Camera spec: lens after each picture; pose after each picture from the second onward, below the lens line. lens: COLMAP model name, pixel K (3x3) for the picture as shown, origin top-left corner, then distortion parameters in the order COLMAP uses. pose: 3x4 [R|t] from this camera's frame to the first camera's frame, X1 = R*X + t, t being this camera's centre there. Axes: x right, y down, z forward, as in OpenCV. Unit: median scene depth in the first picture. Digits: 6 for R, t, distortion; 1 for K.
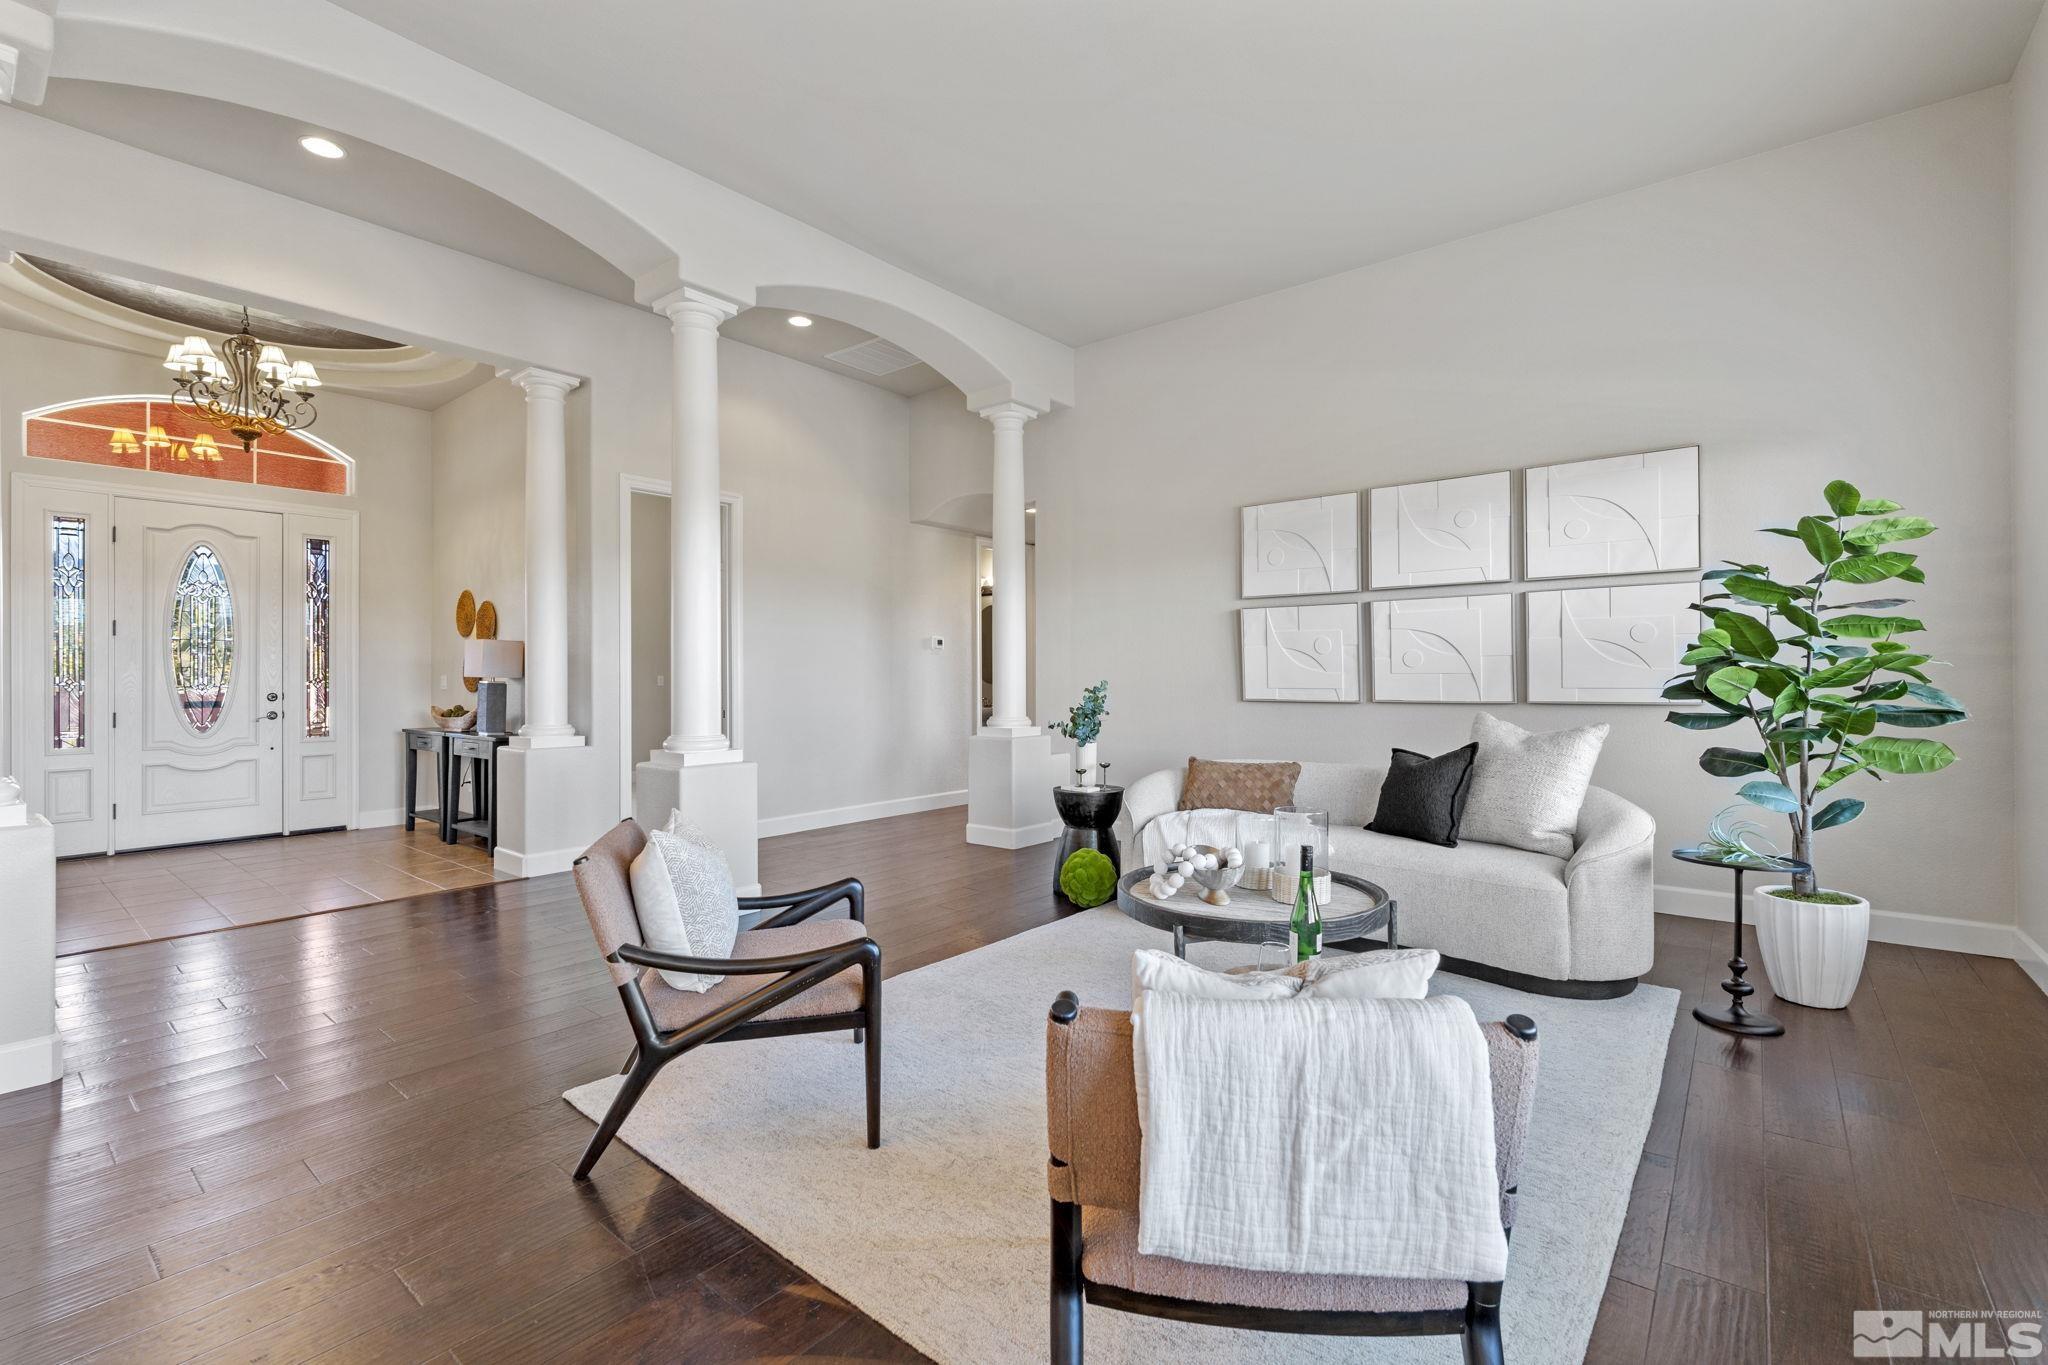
lens RADIAL K [[890.8, 0, 1014.5], [0, 890.8, 676.0], [0, 0, 1]] dist [-0.006516, 0.000716]
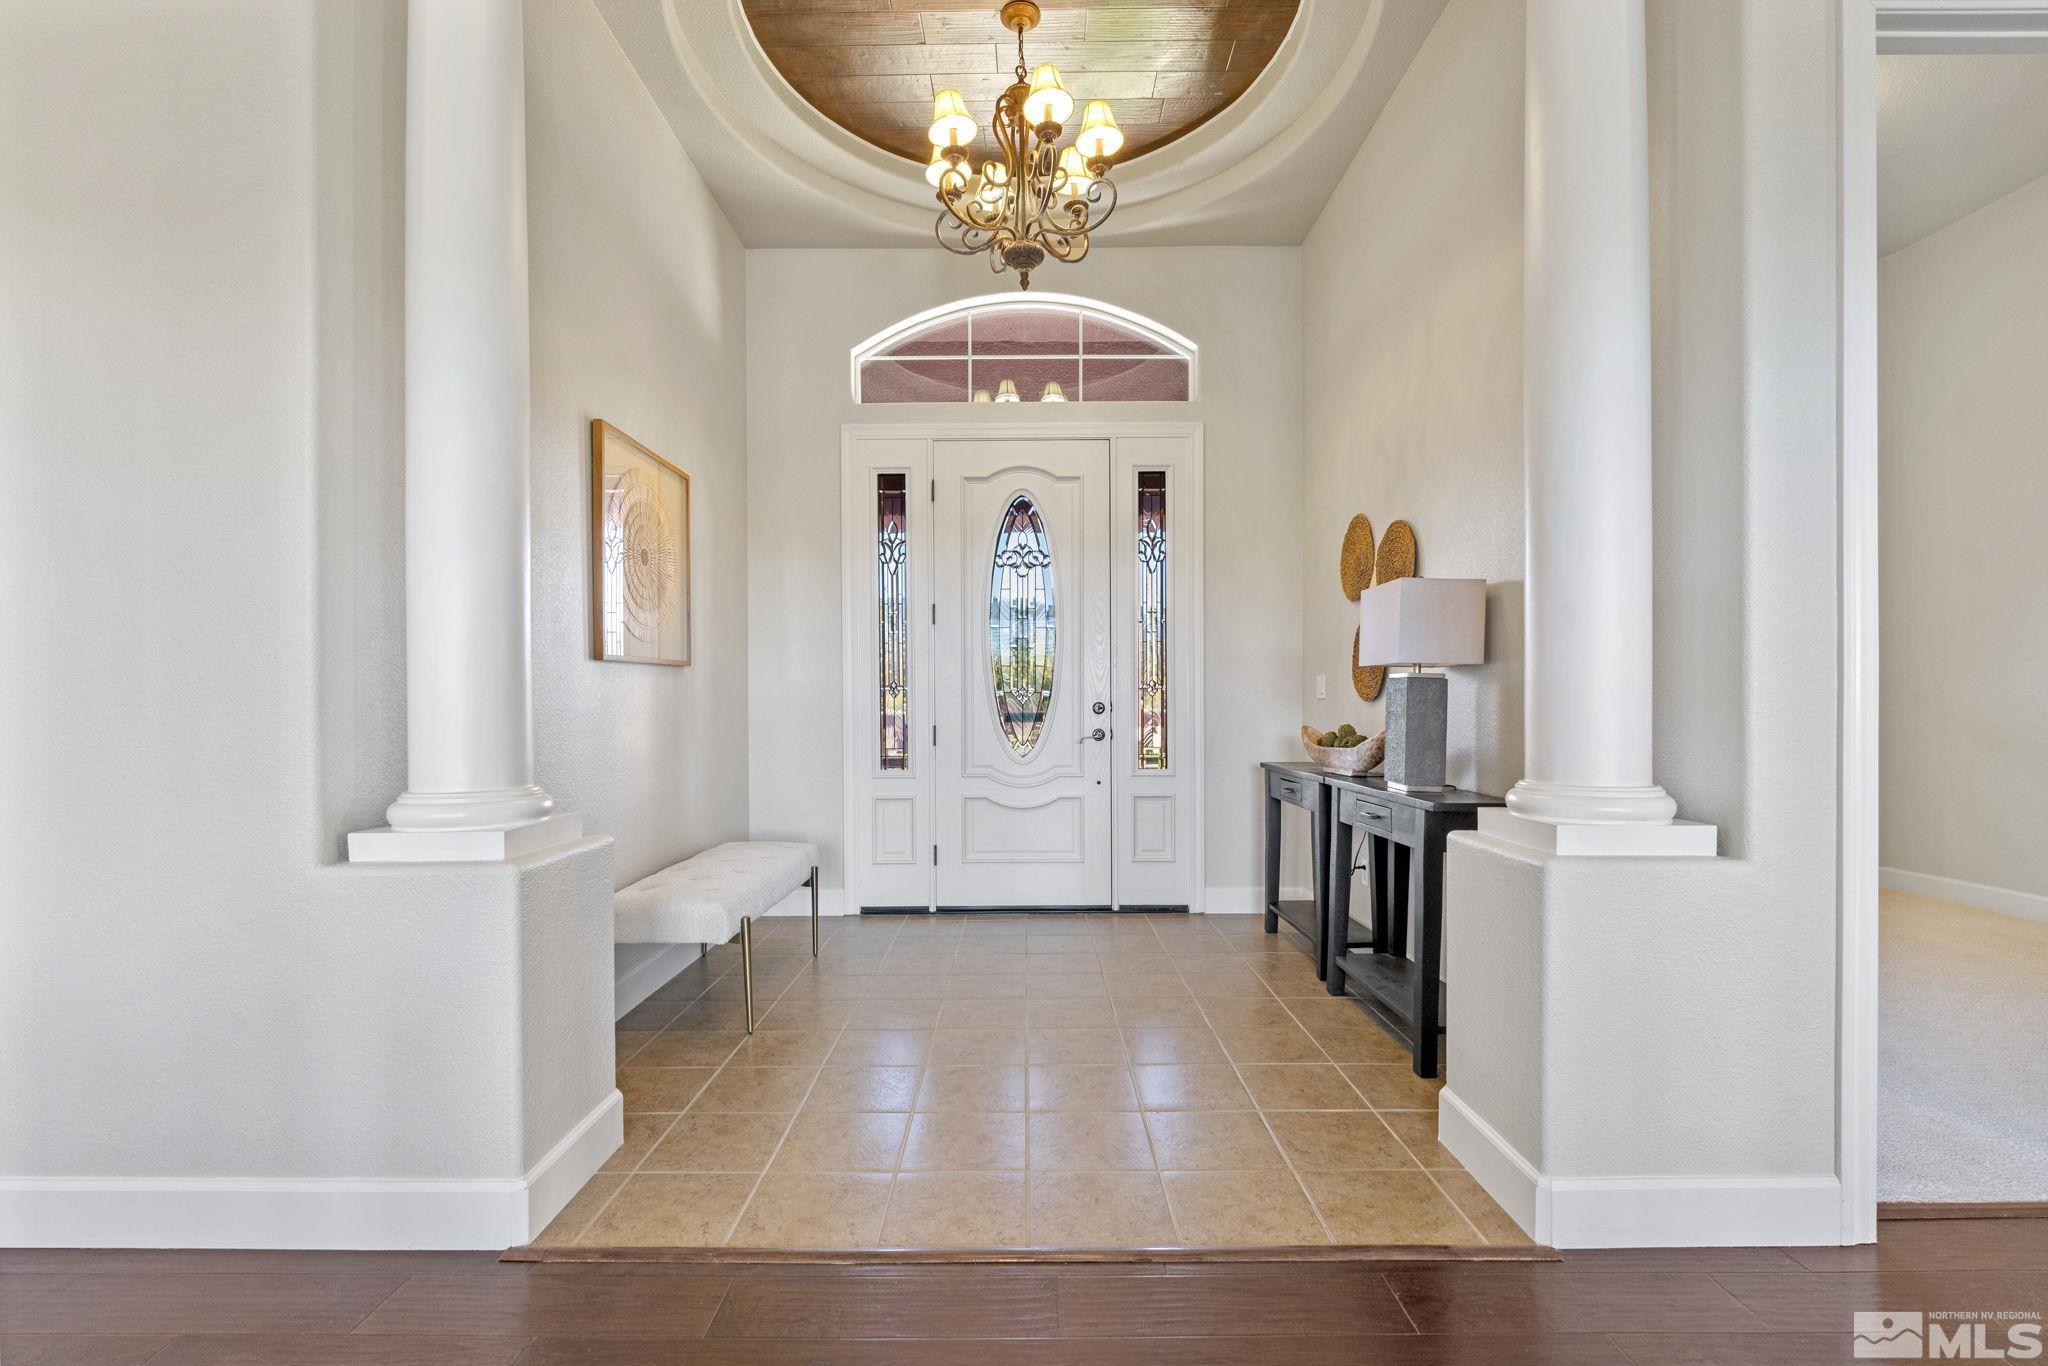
lens RADIAL K [[890.8, 0, 1016.9], [0, 890.8, 699.5], [0, 0, 1]] dist [-0.006516, 0.000716]
pose [[0.622456, -0.003518, -0.782647, -0.427387], [-0.000030, 0.999990, -0.004518, 0.026101], [0.782655, 0.002836, 0.622450, 0.662714]]
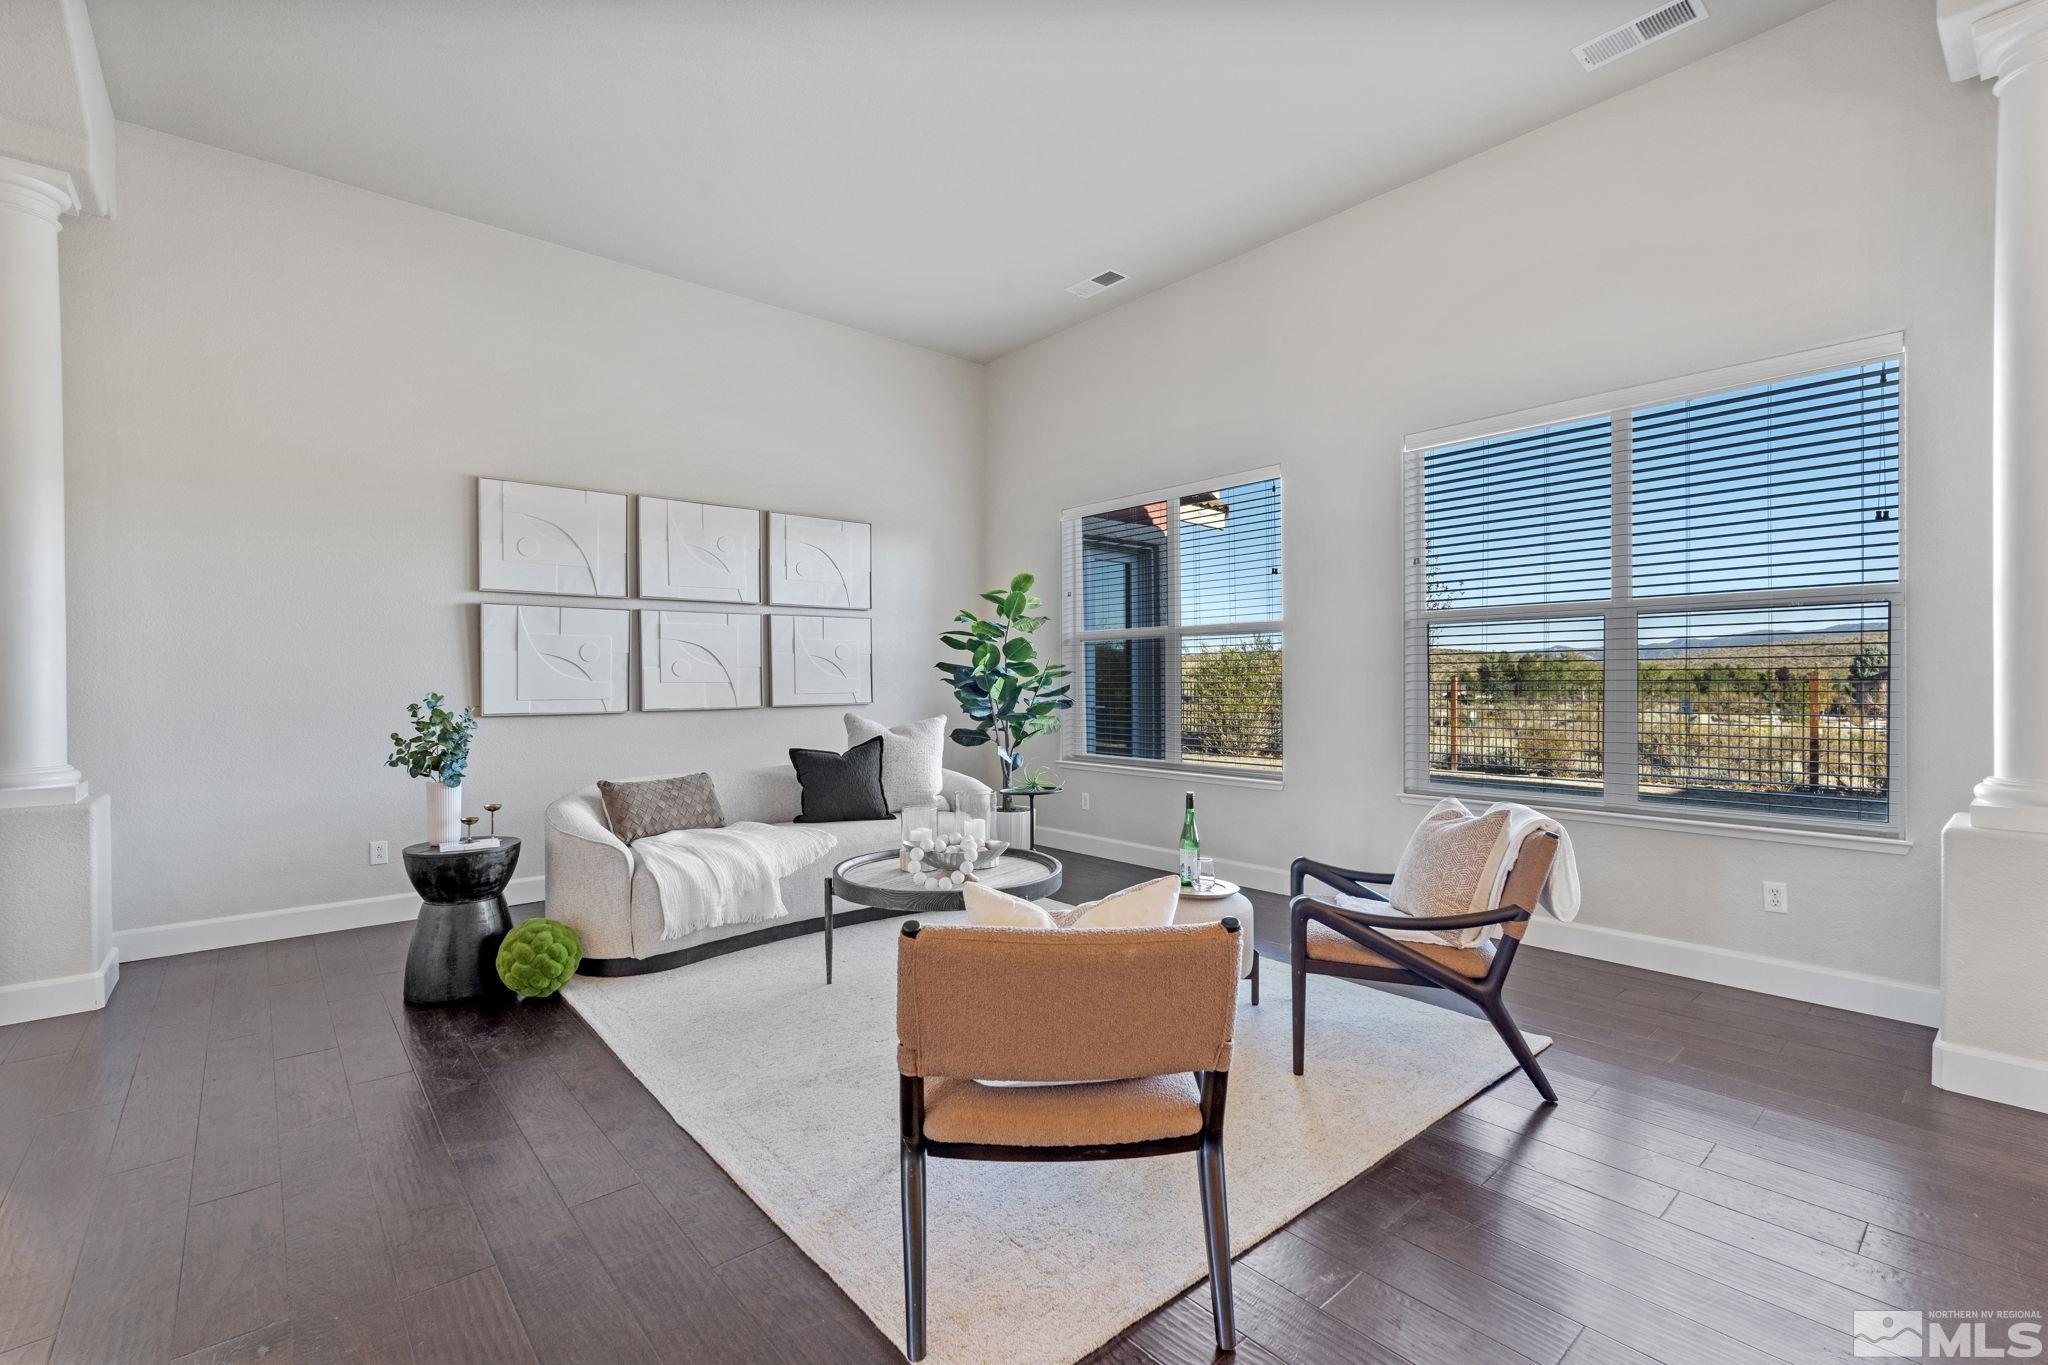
lens RADIAL K [[890.8, 0, 1009.8], [0, 890.8, 687.6], [0, 0, 1]] dist [-0.006516, 0.000716]
pose [[0.179373, -0.003763, 0.983774, -0.506461], [0.012102, 0.999925, 0.001618, 0.005988], [-0.983707, 0.011616, 0.179406, 0.432387]]
